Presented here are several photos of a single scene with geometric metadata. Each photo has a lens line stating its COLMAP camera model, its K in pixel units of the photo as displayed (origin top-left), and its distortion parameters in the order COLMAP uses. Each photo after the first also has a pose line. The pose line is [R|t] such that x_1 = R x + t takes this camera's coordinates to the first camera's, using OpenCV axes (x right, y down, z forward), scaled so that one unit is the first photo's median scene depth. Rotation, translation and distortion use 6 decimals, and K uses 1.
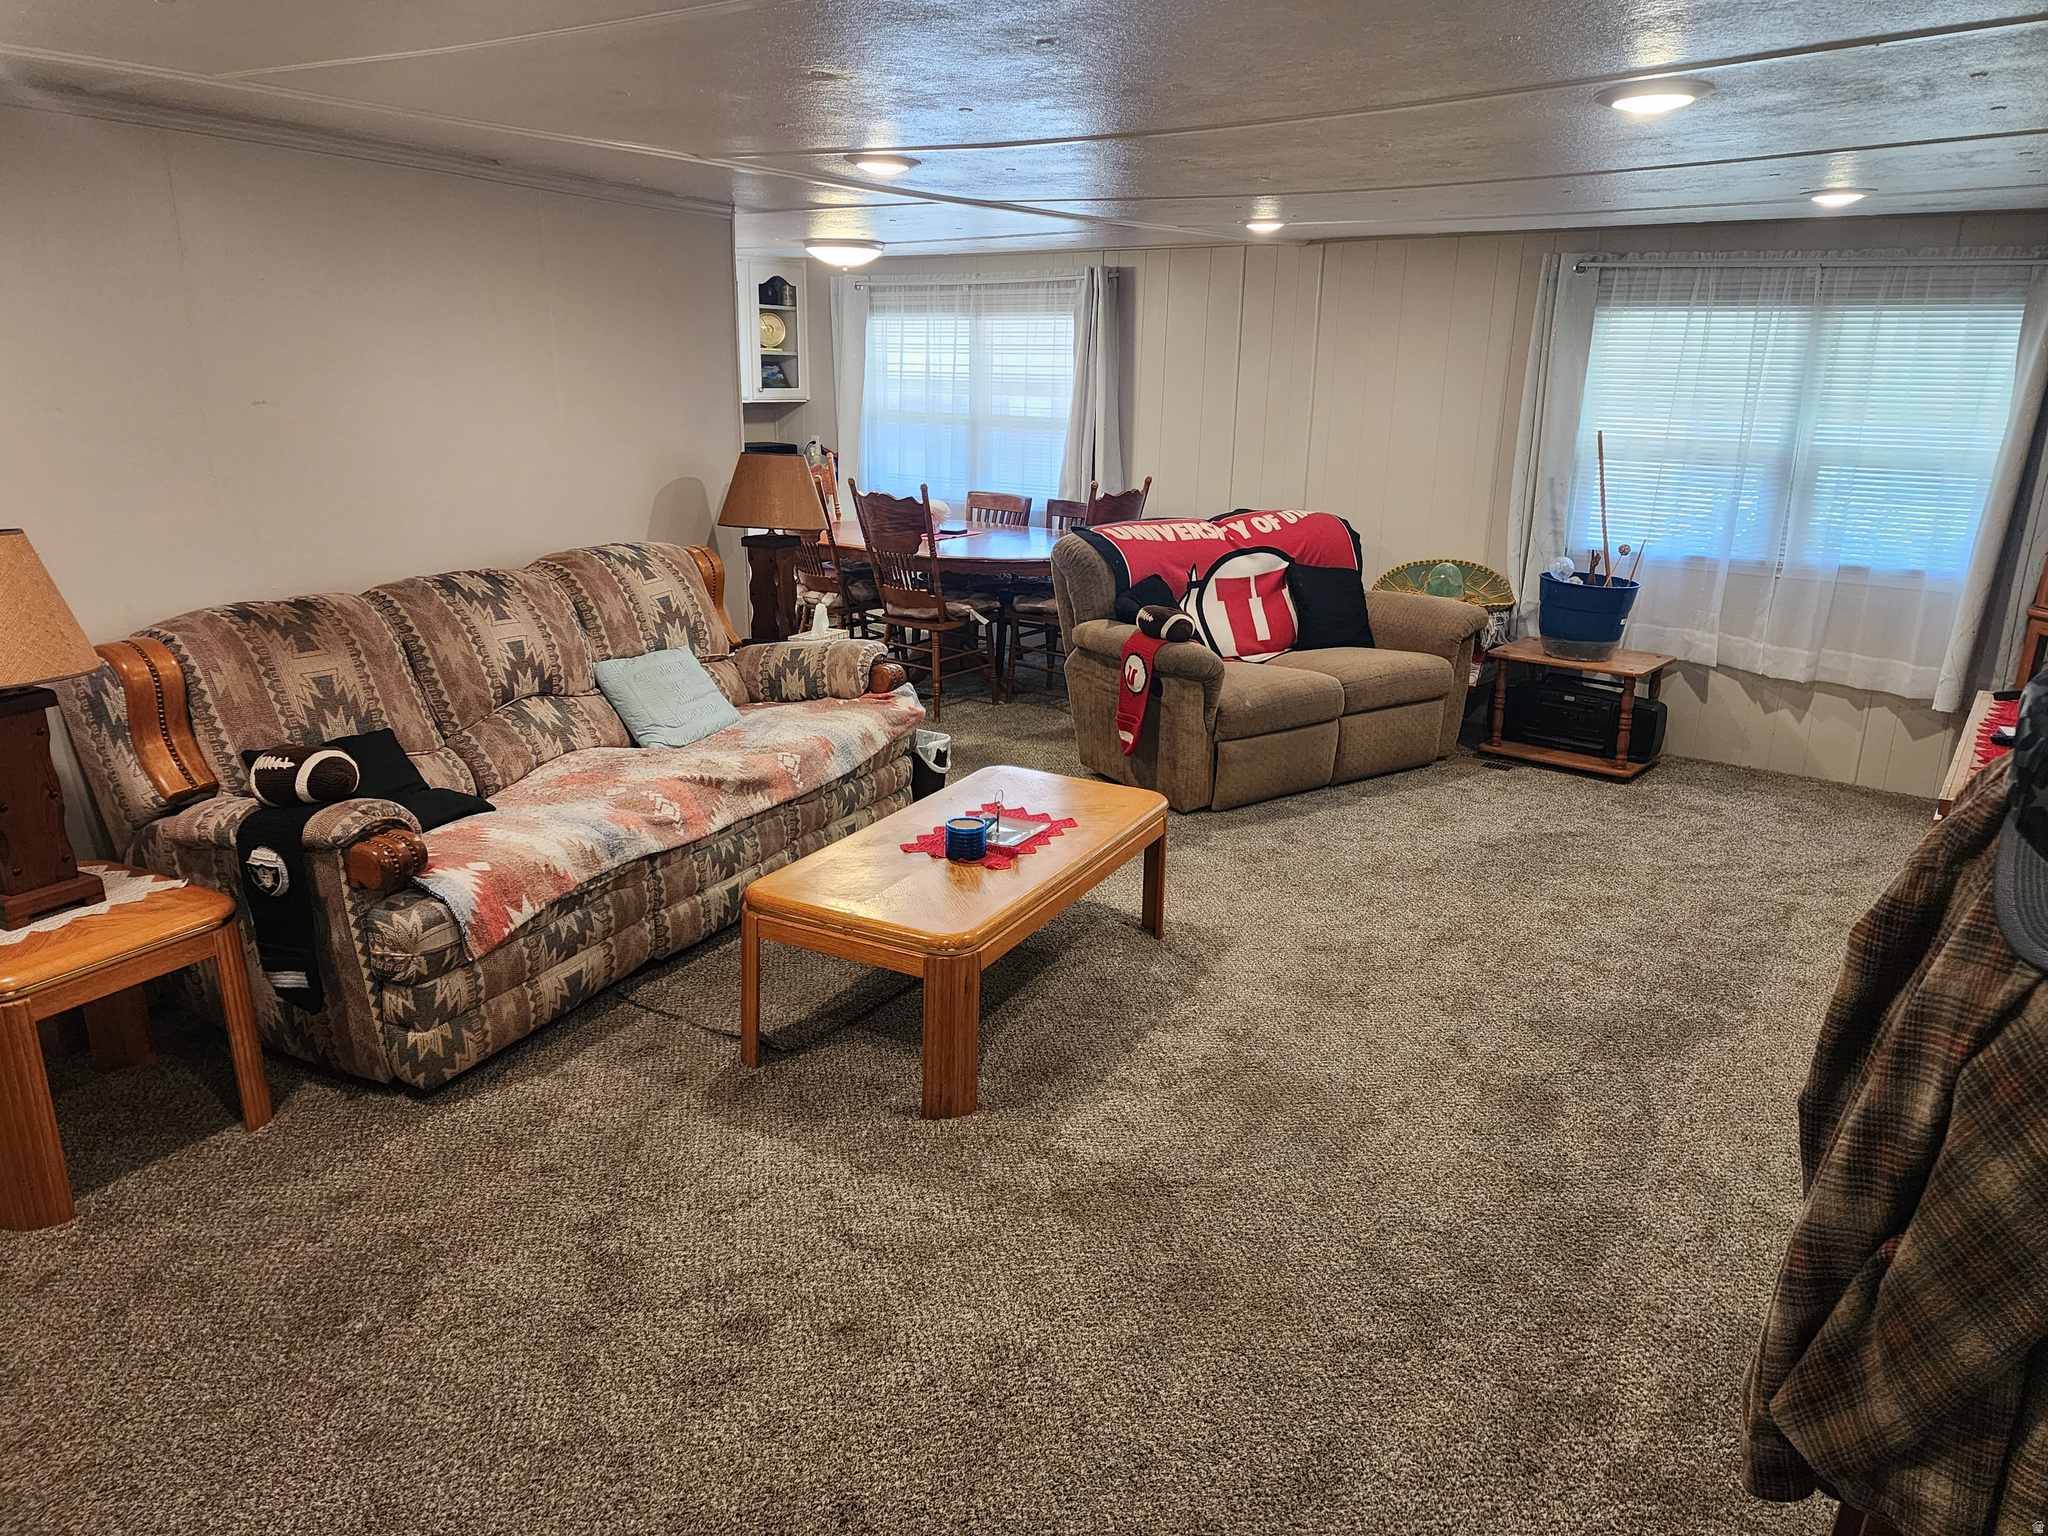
lens RADIAL K [[1413.5, 0, 1007.8], [0, 1413.5, 779.3], [0, 0, 1]] dist [0.081201, -0.069045]
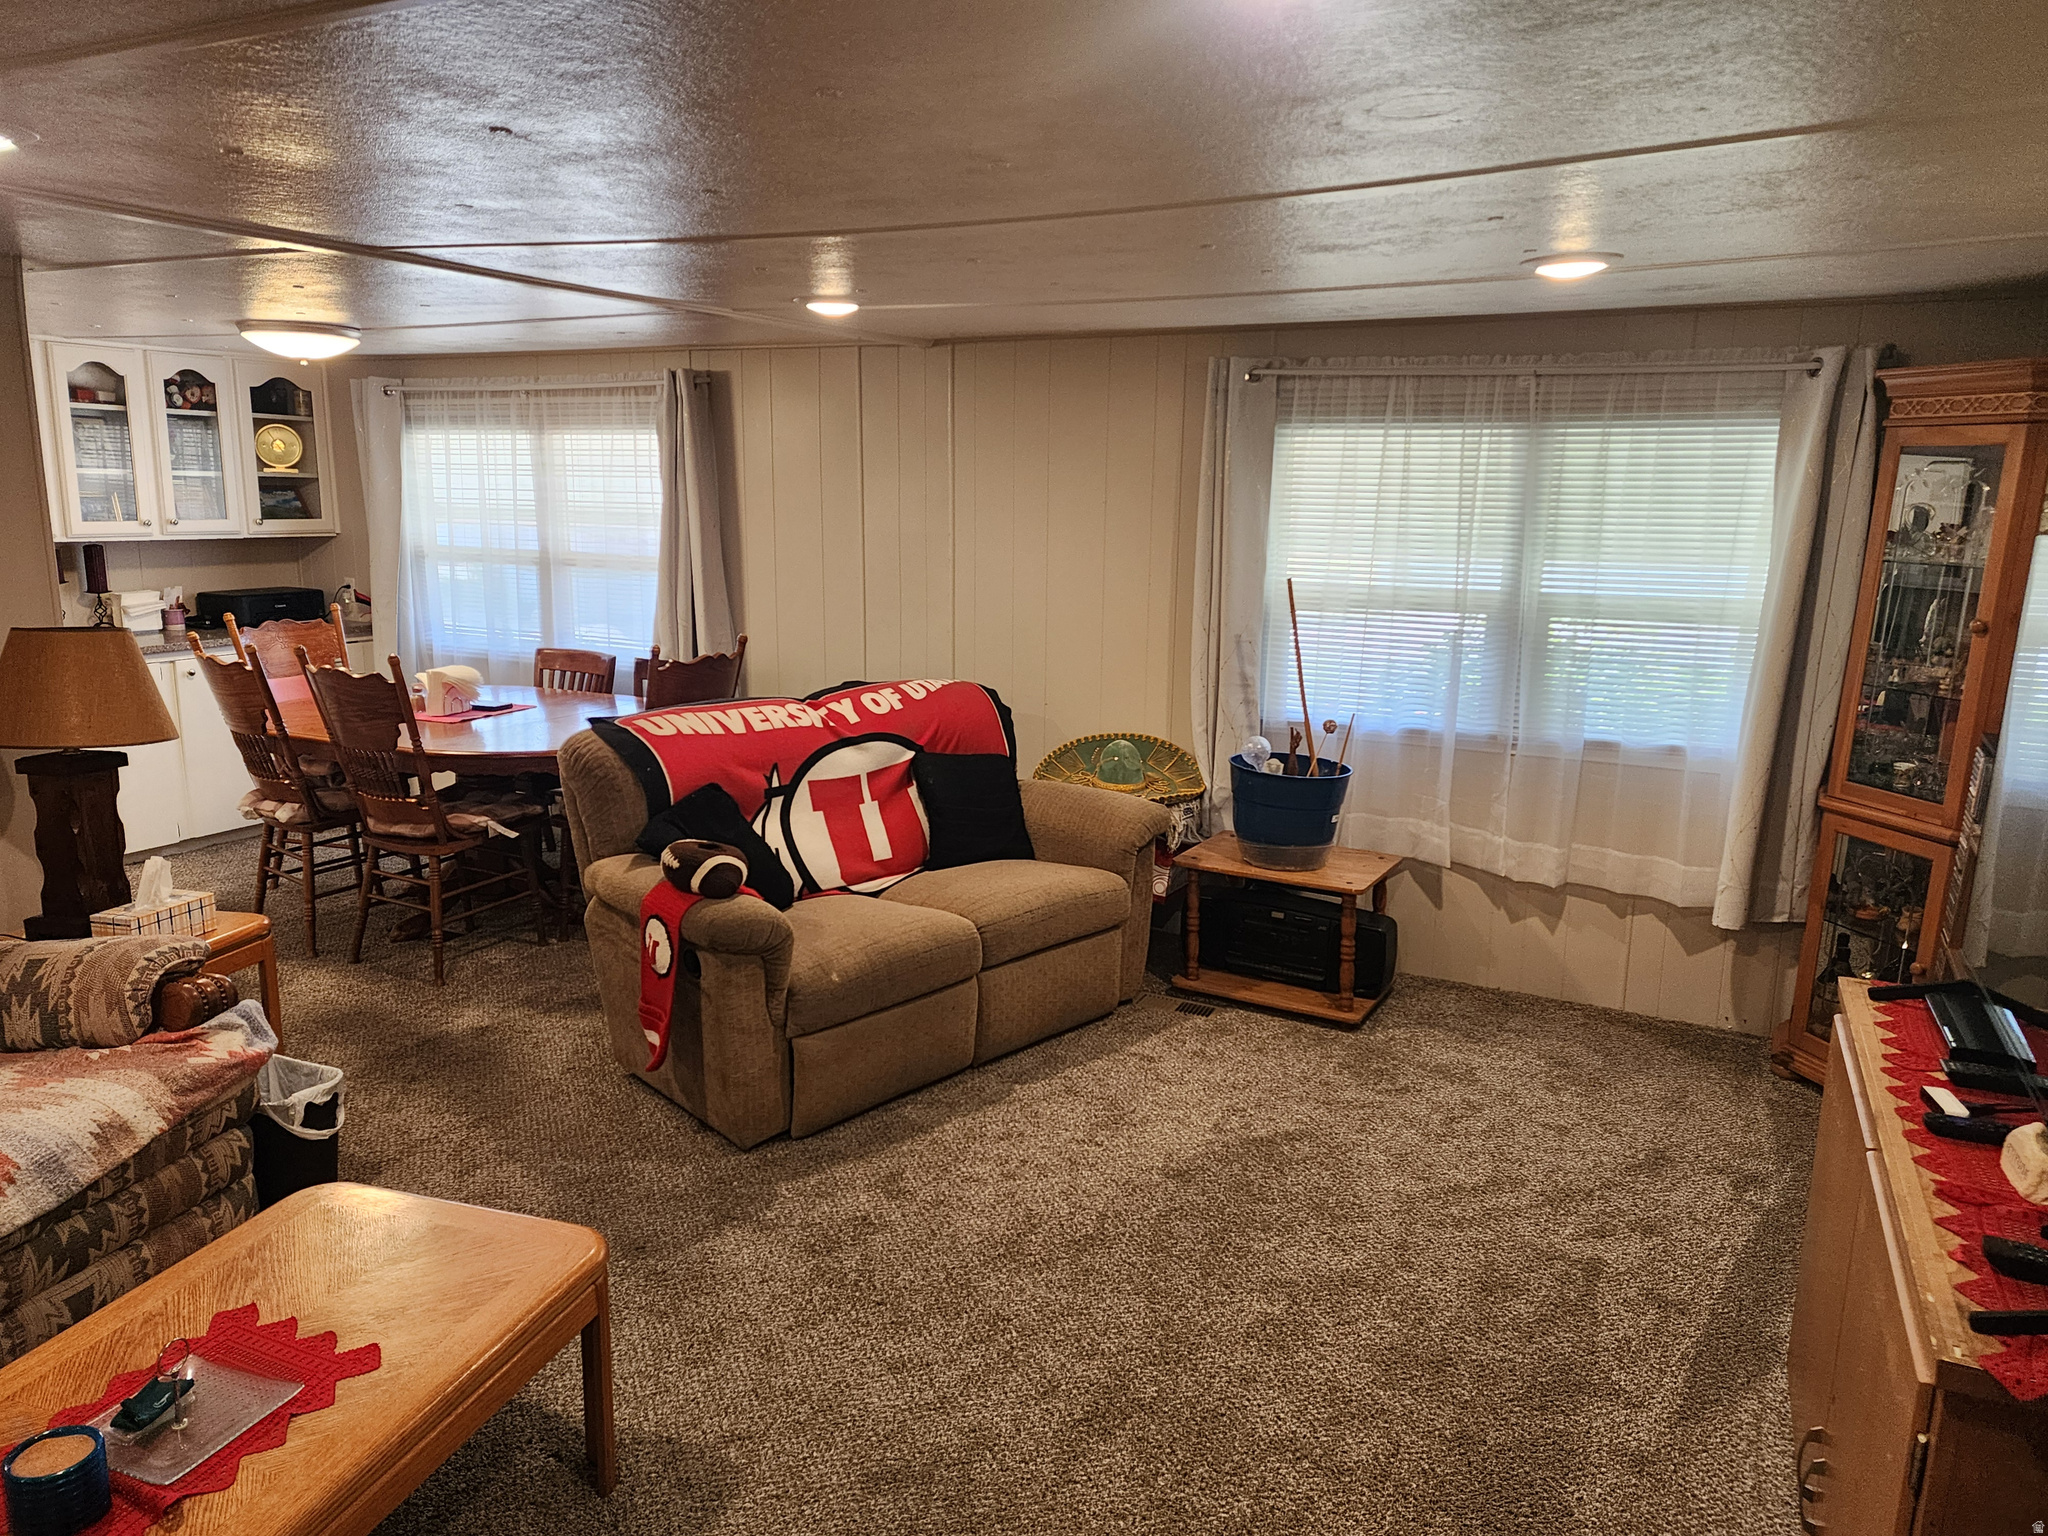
lens RADIAL K [[1413.5, 0, 1009.8], [0, 1413.5, 788.2], [0, 0, 1]] dist [0.081201, -0.069045]
pose [[0.984431, -0.040022, 0.171153, 0.125735], [0.052639, 0.996169, -0.069825, -0.082764], [-0.167703, 0.077747, 0.982767, 0.274477]]
